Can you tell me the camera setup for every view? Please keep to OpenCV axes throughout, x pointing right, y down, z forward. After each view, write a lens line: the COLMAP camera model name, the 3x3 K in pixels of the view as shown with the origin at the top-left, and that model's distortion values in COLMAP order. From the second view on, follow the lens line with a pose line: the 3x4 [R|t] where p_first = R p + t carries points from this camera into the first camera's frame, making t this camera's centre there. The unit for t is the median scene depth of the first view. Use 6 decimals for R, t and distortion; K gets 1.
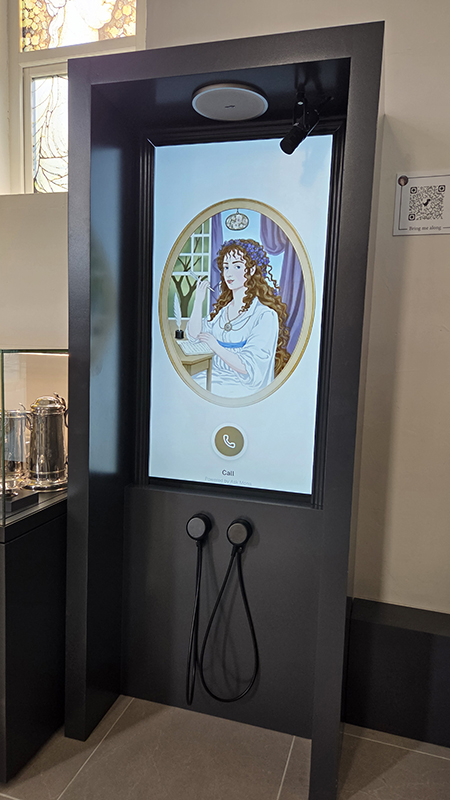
lens RADIAL K [[537.1, 0, 224.6], [0, 537.1, 401.8], [0, 0, 1]] dist [0.002778, 0.000116]
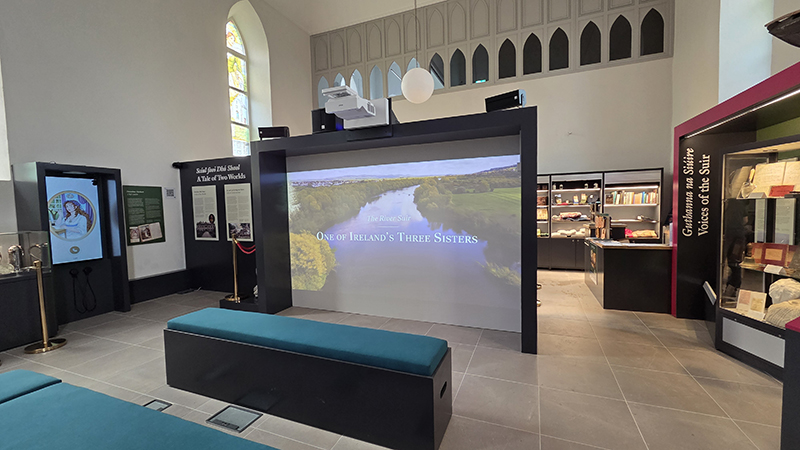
lens RADIAL K [[326.2, 0, 400.4], [0, 326.2, 224.8], [0, 0, 1]] dist [-0.000345, -0.000030]
pose [[0.074543, -0.099695, 0.992222, -2.221985], [0.170172, 0.981668, 0.085850, 0.094895], [-0.982591, 0.162449, 0.090142, -1.626641]]
